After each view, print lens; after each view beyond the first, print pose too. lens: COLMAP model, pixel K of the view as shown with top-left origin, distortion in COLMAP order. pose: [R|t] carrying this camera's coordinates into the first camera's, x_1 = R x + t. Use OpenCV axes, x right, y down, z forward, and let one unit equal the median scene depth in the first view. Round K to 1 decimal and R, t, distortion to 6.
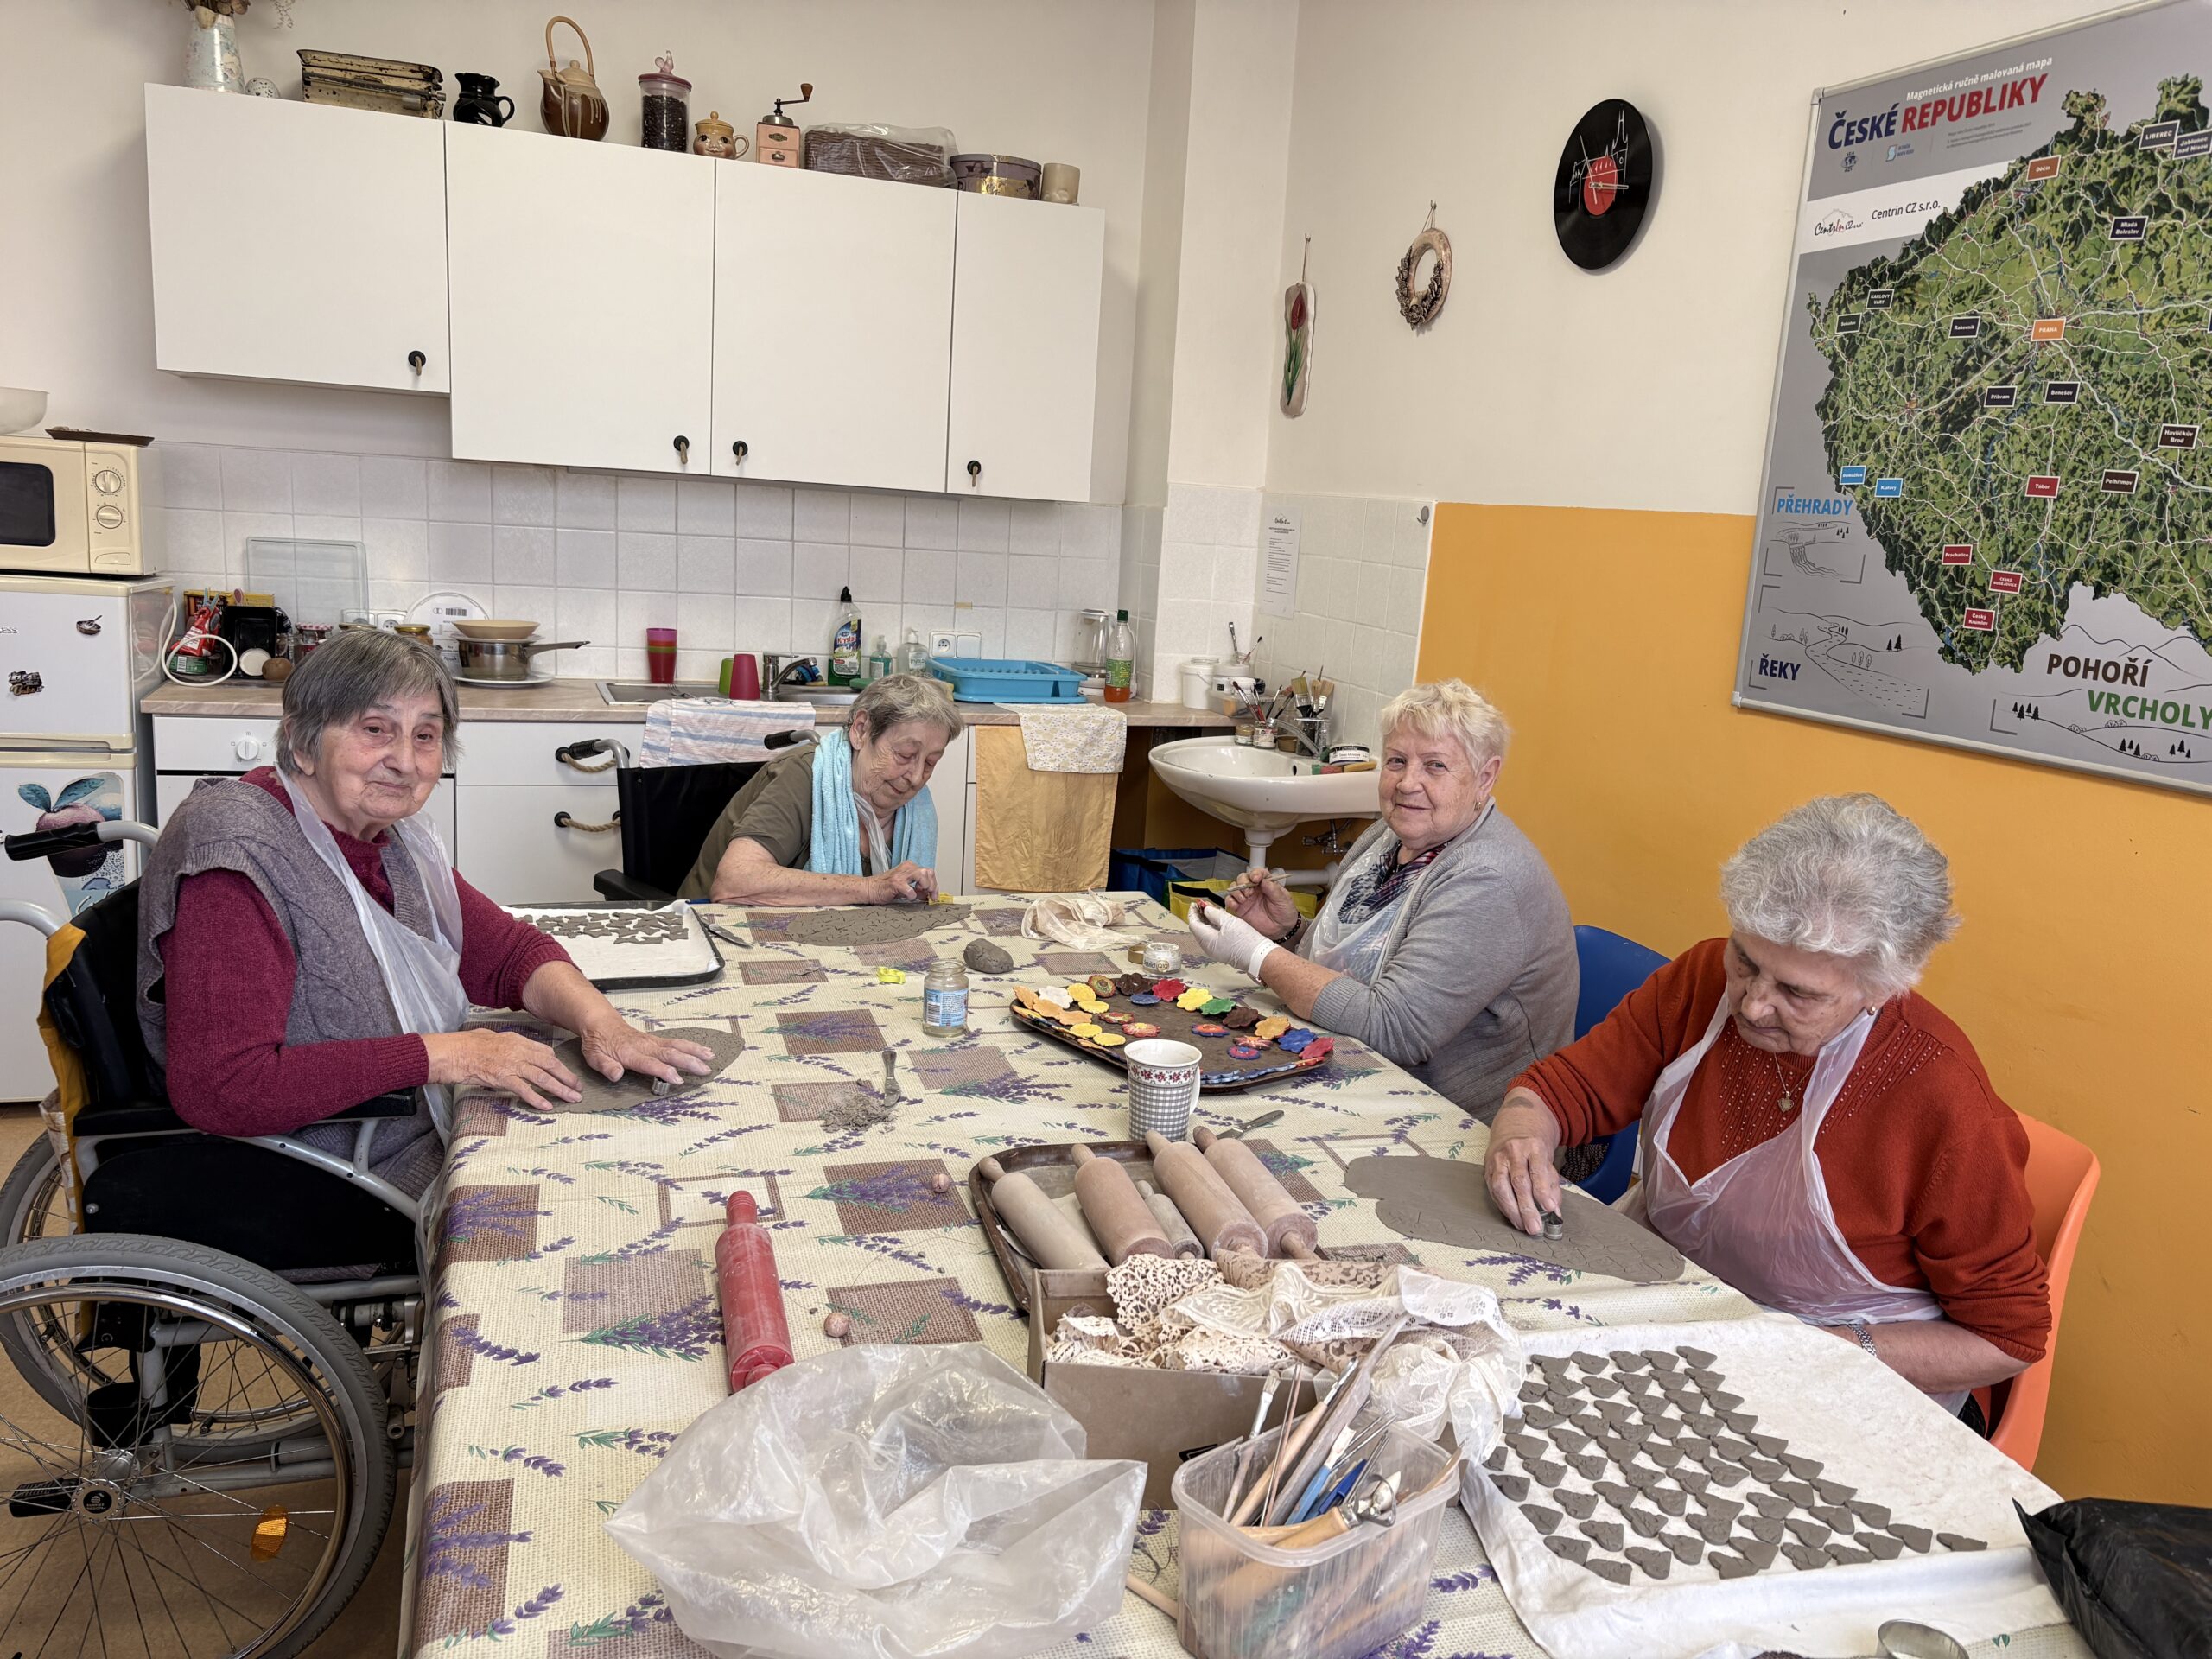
lens RADIAL K [[1679.2, 0, 1101.8], [0, 1679.2, 830.5], [0, 0, 1]] dist [0.046523, -0.044172]
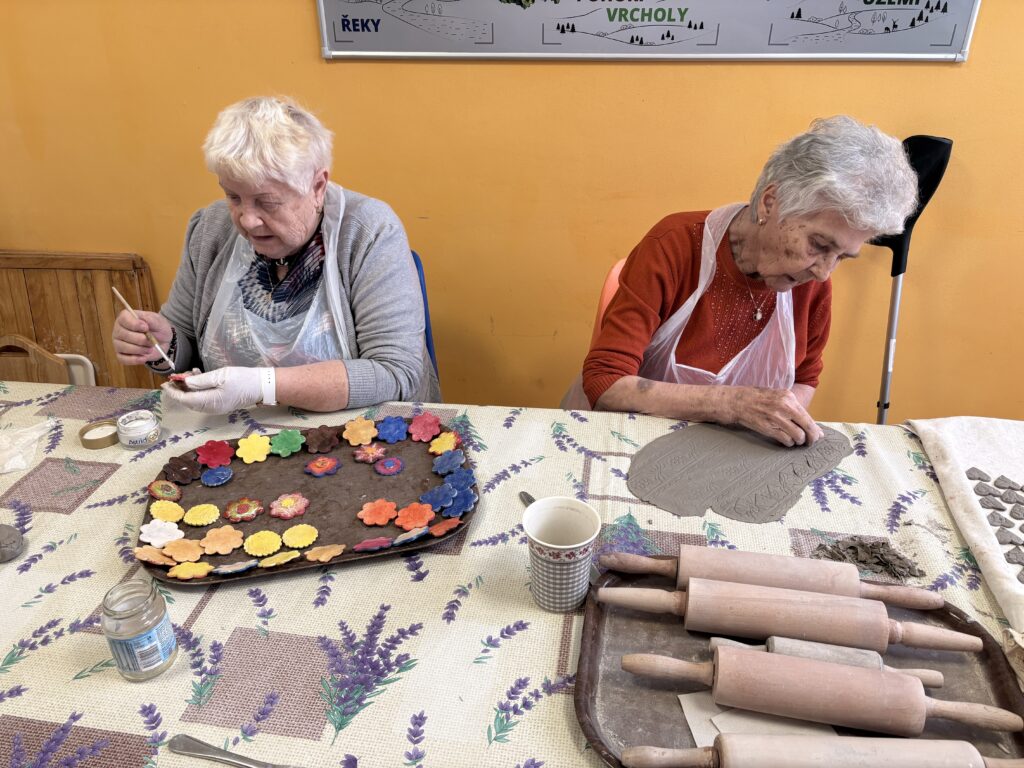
lens RADIAL K [[777.3, 0, 516.9], [0, 777.3, 381.6], [0, 0, 1]] dist [0.046523, -0.044172]
pose [[0.428630, -0.494182, 0.756347, -0.243772], [0.206101, 0.868558, 0.450698, -0.132109], [-0.879658, -0.037298, 0.474141, 0.697979]]
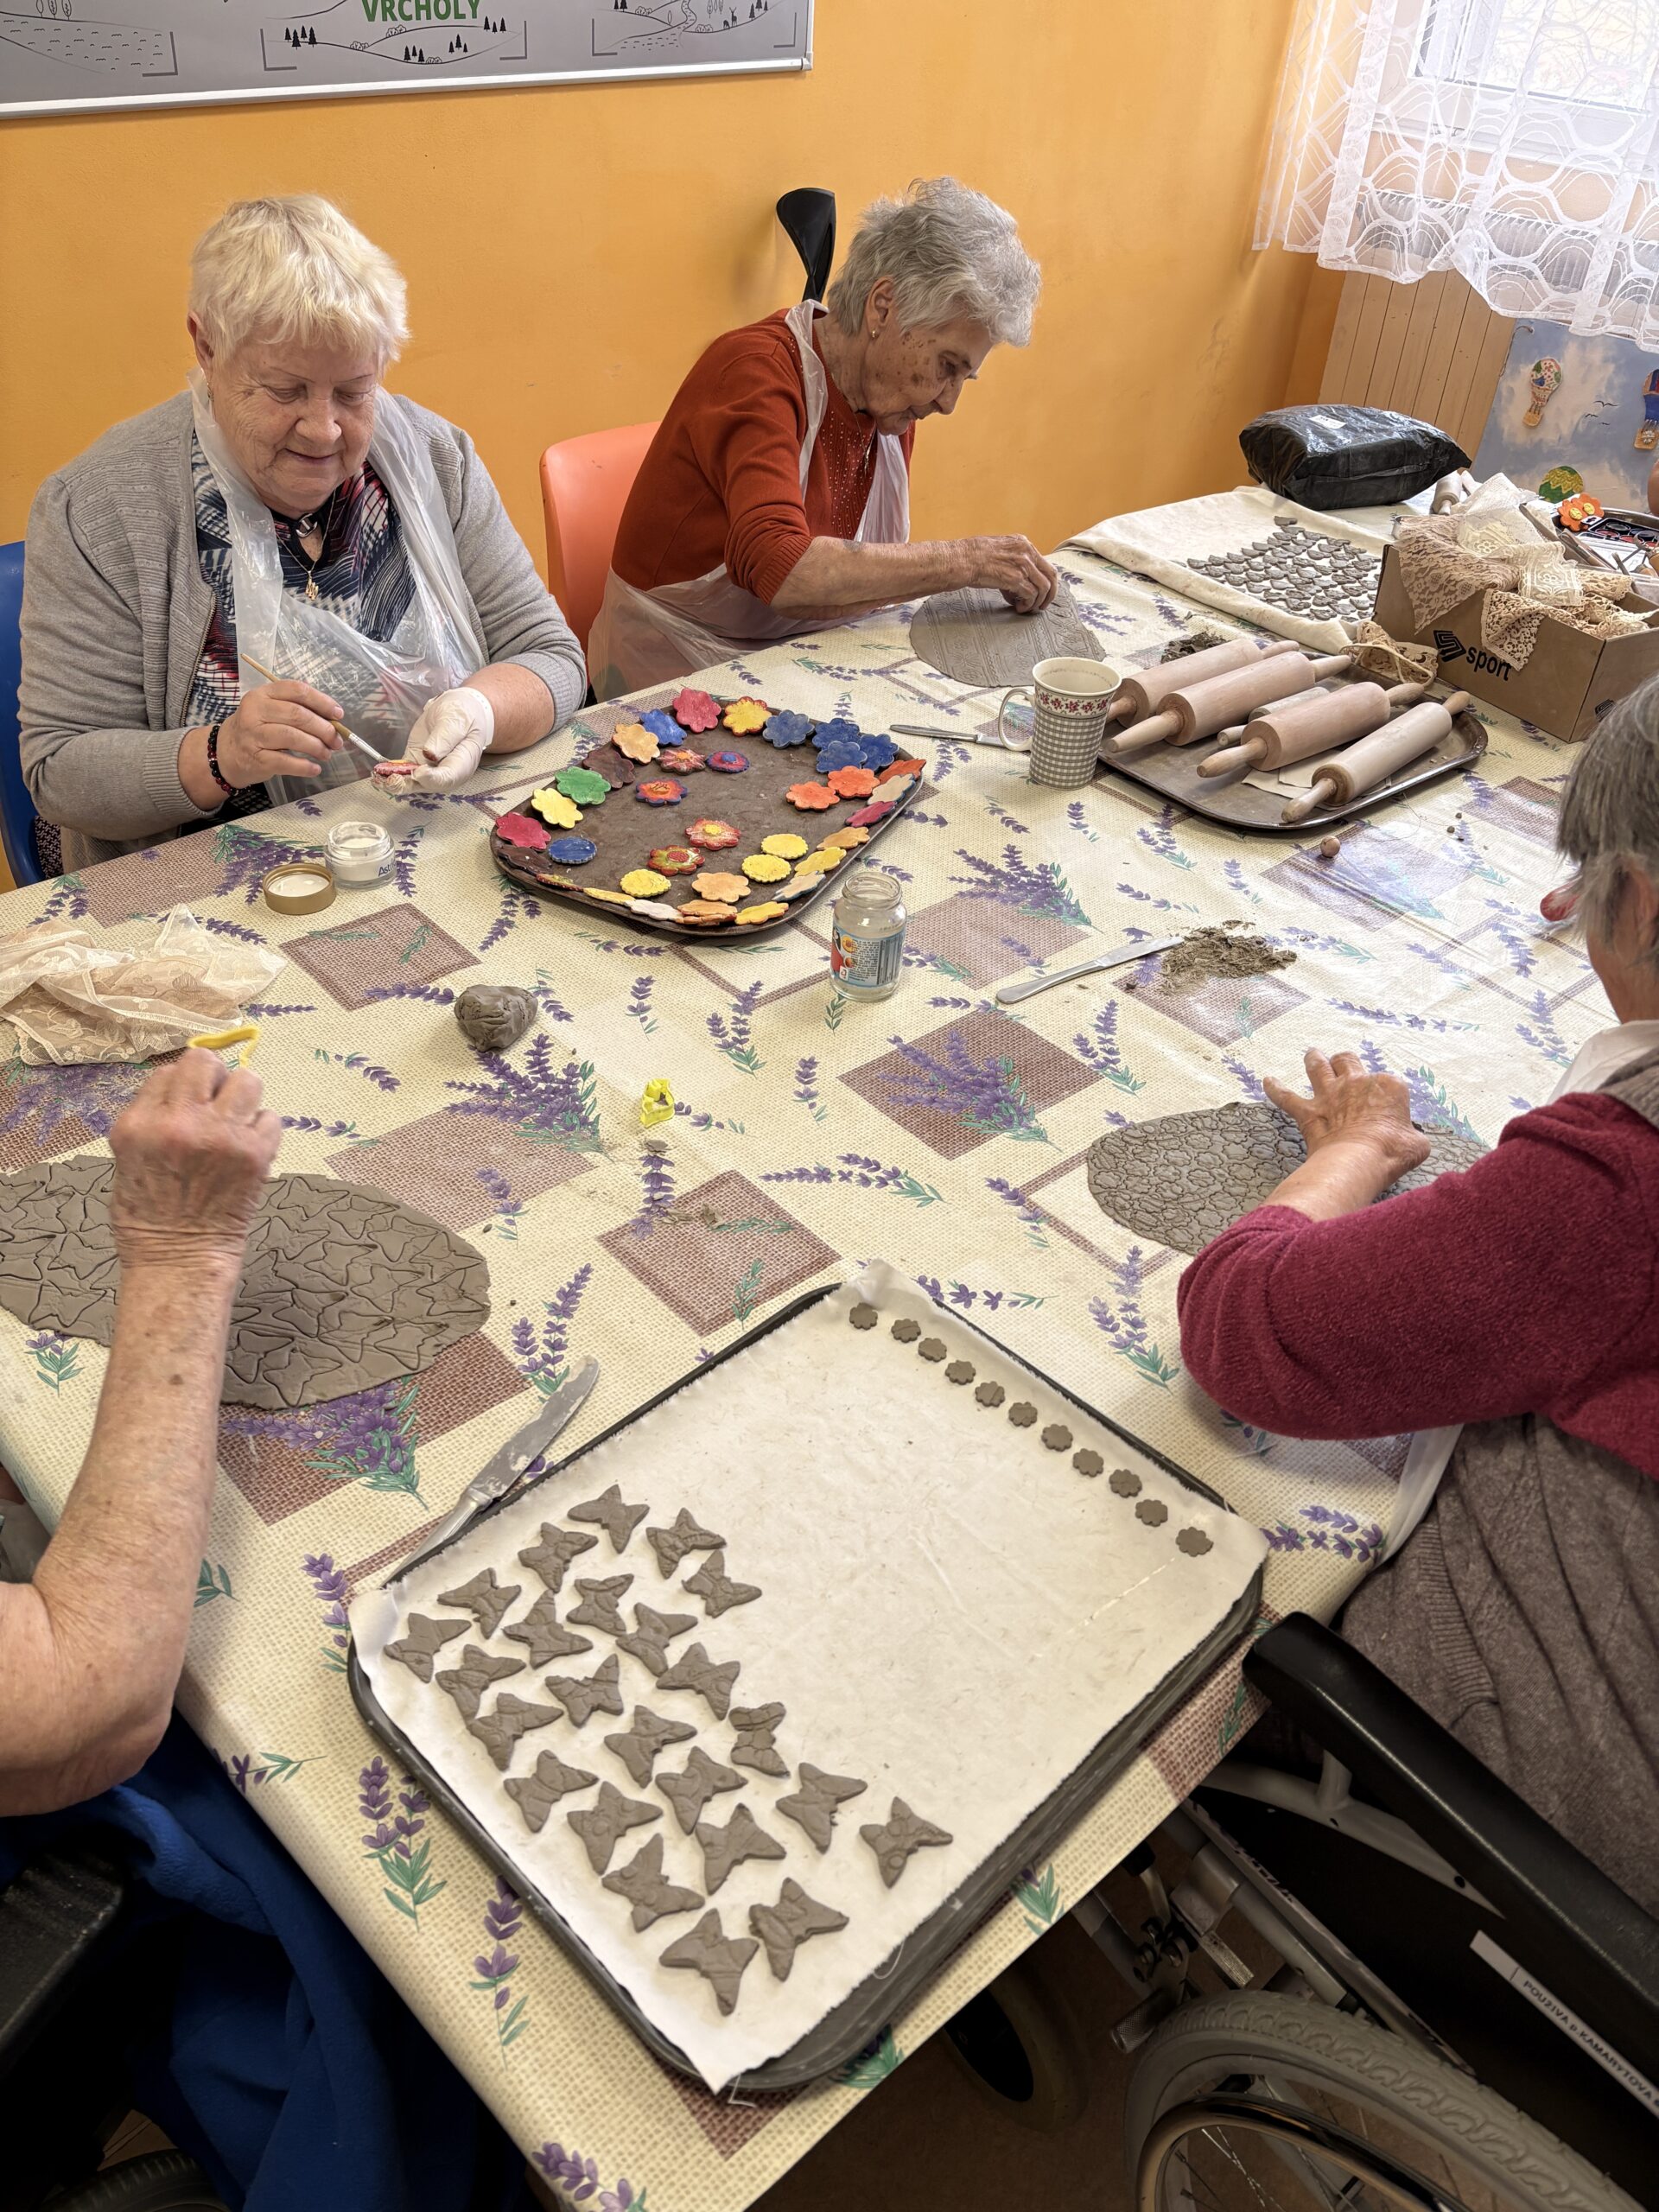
lens RADIAL K [[1679.2, 0, 825.8], [0, 1679.2, 1091.2], [0, 0, 1]] dist [0.046523, -0.044172]
pose [[-0.413654, -0.625317, 0.661716, -0.552044], [0.088402, 0.695793, 0.712782, -0.316434], [-0.906132, 0.353342, -0.232538, 1.215968]]
